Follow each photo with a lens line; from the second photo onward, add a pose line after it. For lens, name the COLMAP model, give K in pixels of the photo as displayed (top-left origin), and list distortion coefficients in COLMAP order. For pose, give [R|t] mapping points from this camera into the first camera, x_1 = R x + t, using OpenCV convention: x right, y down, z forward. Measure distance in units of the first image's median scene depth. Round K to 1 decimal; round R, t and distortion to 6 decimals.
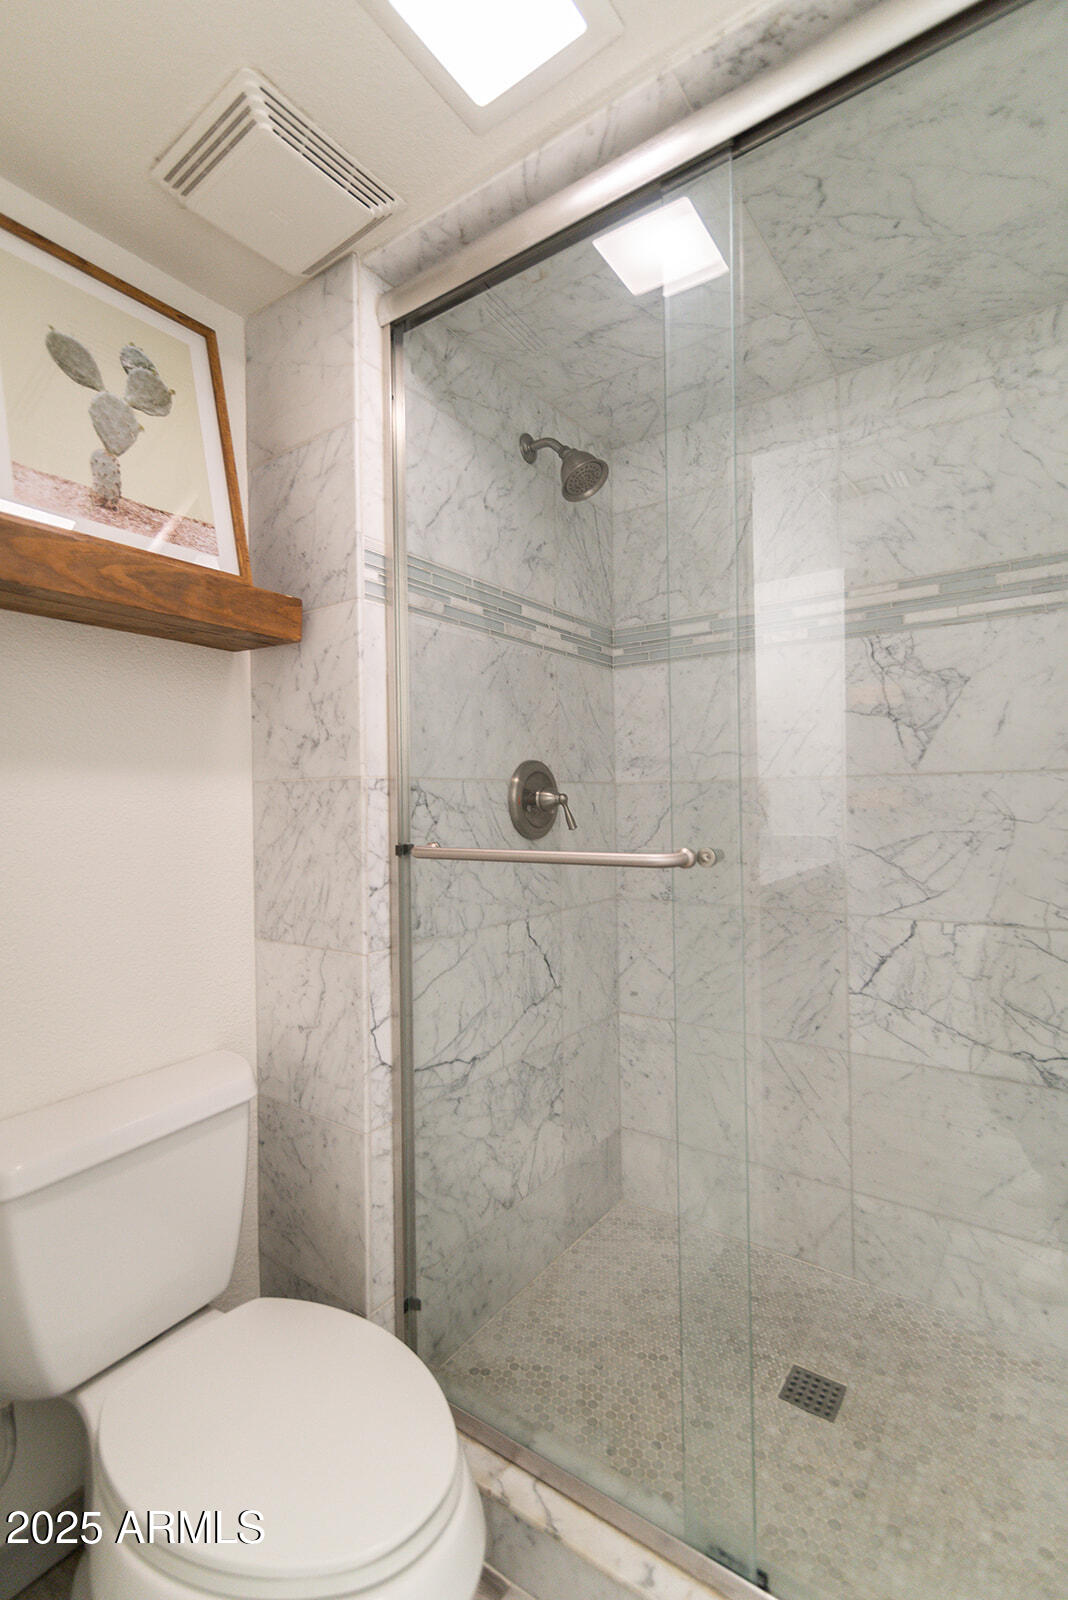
lens RADIAL K [[742.5, 0, 488.0], [0, 742.5, 789.6], [0, 0, 1]] dist [0.011029, 0.000426]
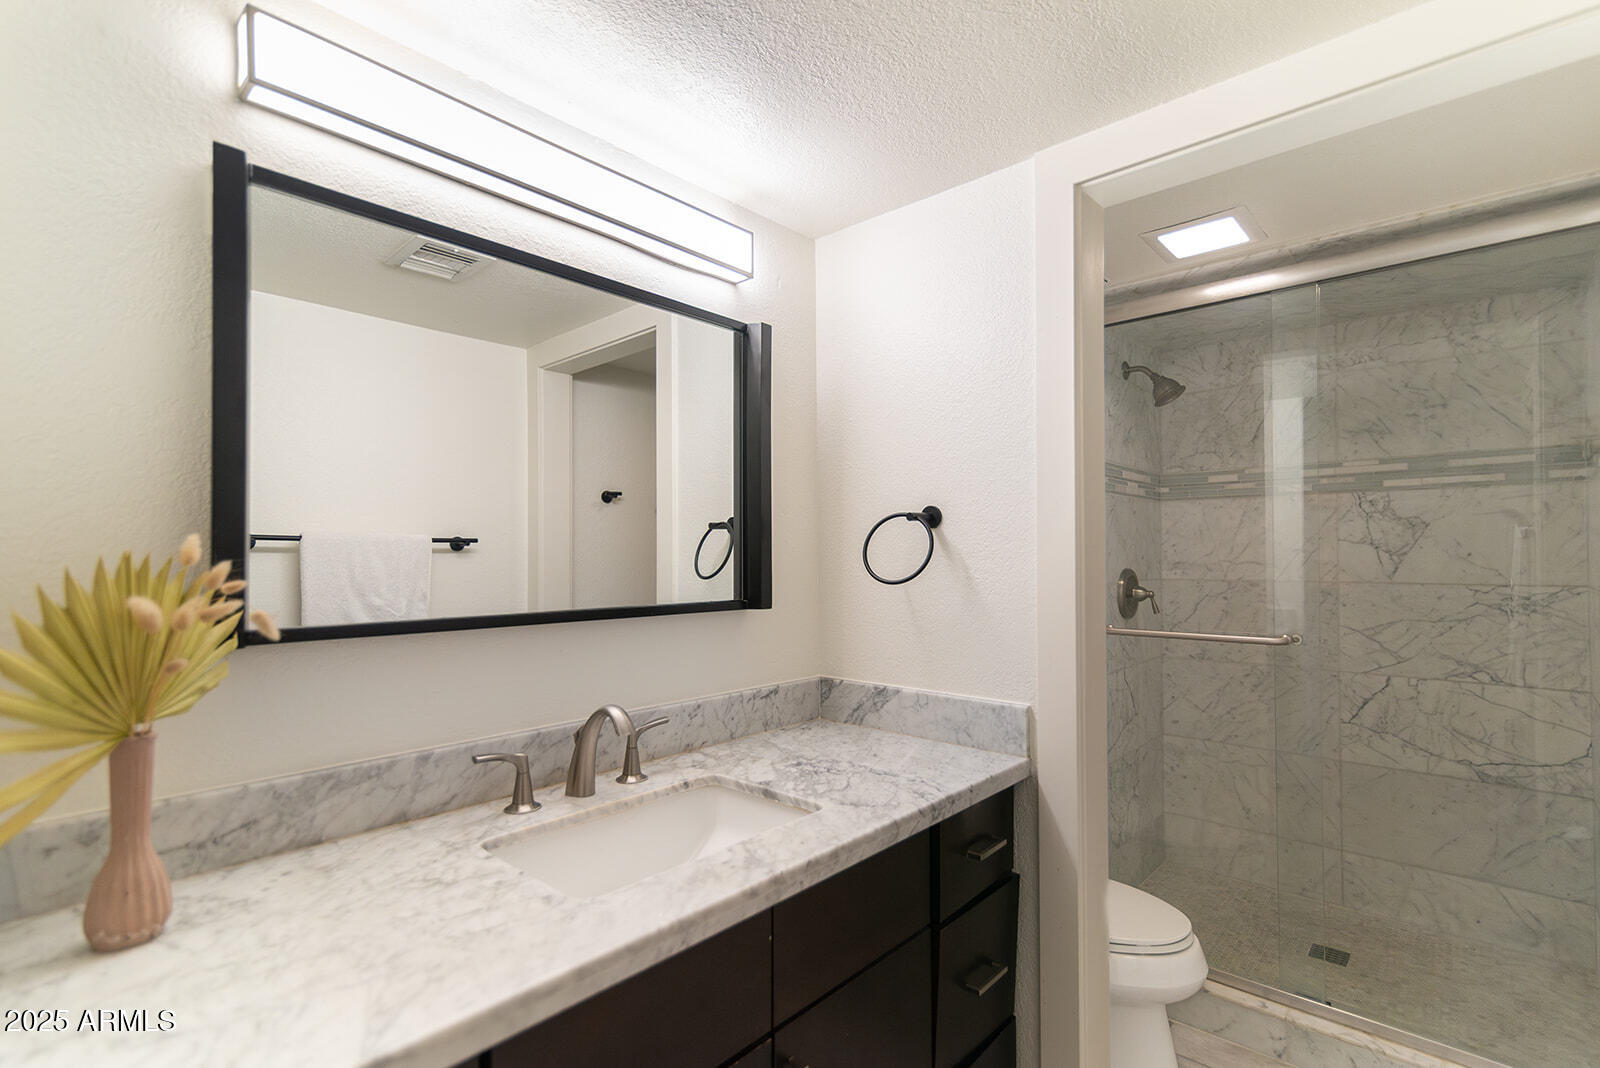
lens RADIAL K [[742.5, 0, 793.4], [0, 742.5, 539.0], [0, 0, 1]] dist [0.011029, 0.000426]
pose [[0.996257, 0.008894, -0.085982, -0.526825], [-0.008976, 0.999960, -0.000569, -0.097806], [0.085974, 0.001339, 0.996297, -0.654827]]
